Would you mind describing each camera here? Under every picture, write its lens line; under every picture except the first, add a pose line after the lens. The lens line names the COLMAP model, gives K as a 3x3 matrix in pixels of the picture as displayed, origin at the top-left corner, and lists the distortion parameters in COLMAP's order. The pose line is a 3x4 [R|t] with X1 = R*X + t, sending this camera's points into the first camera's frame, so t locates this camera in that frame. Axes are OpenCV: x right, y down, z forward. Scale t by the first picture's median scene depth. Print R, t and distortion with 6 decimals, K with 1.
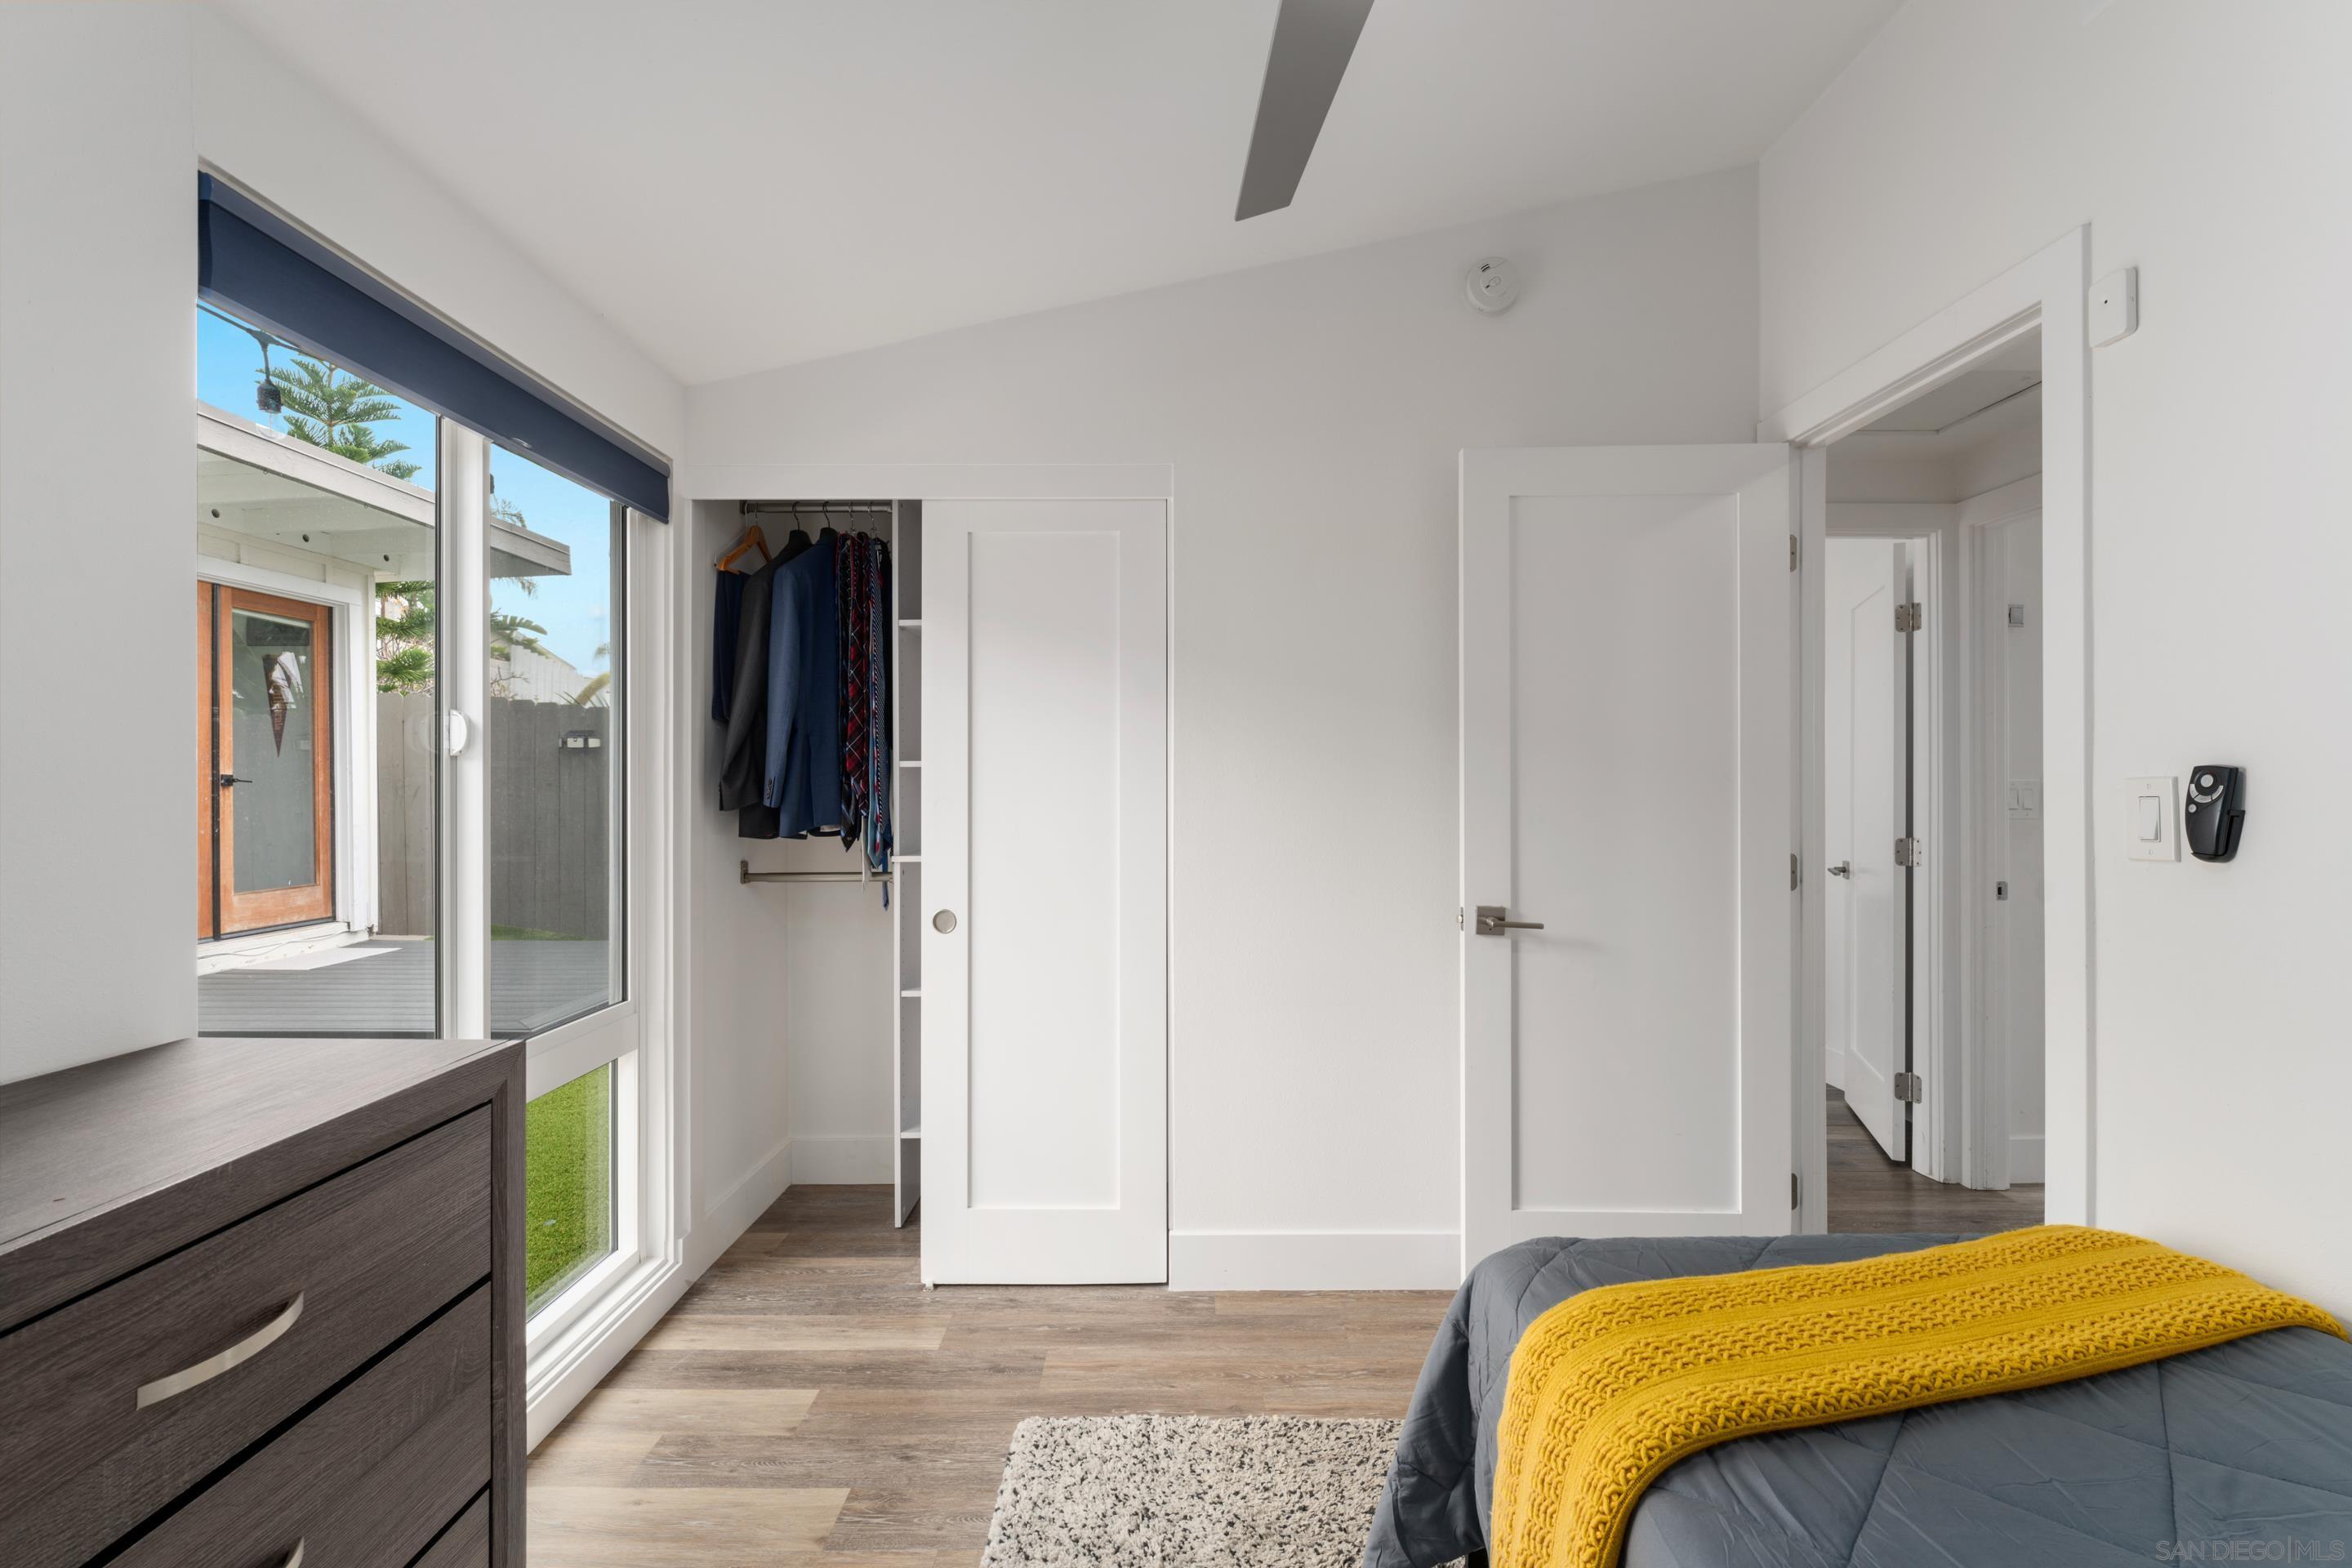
lens RADIAL K [[1049.4, 0, 1176.0], [0, 1049.4, 784.0], [0, 0, 1]] dist [0.000231, 0.000075]
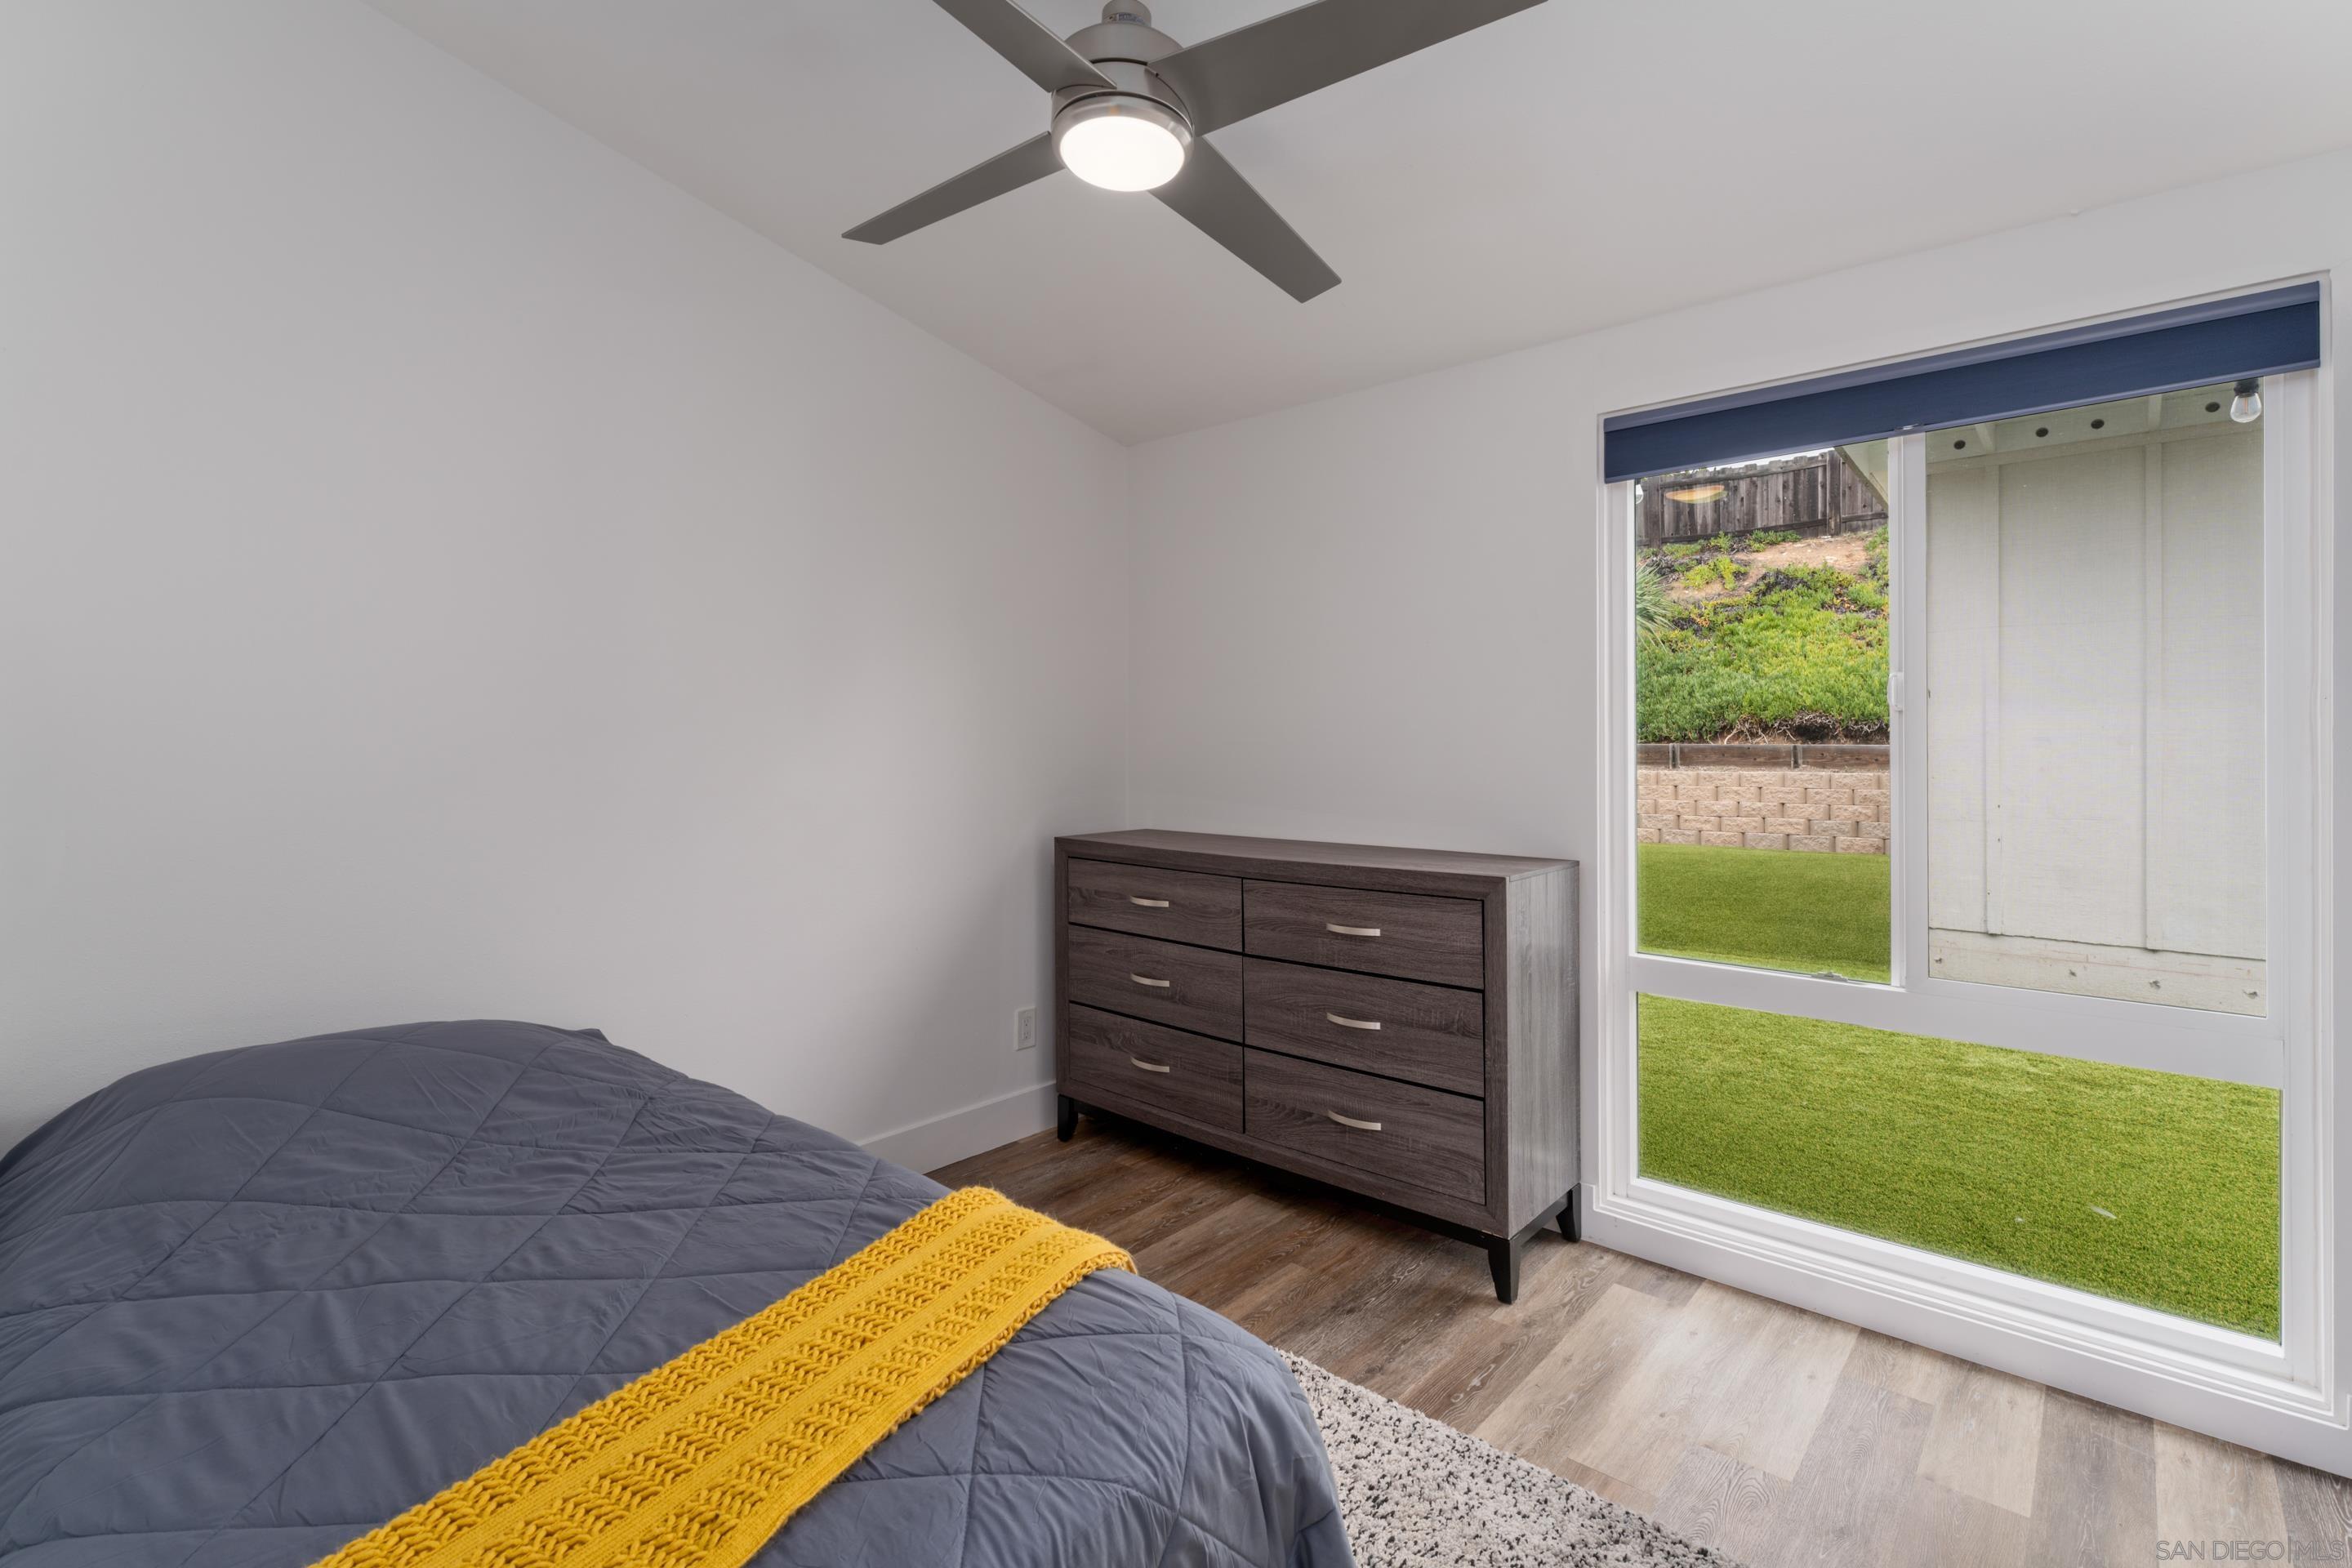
lens RADIAL K [[1049.4, 0, 1176.0], [0, 1049.4, 784.0], [0, 0, 1]] dist [0.000231, 0.000075]
pose [[-0.667721, 0.003410, -0.744403, 0.982899], [-0.002592, 0.999973, 0.006907, 0.069755], [0.744407, 0.006541, -0.667694, 1.626934]]
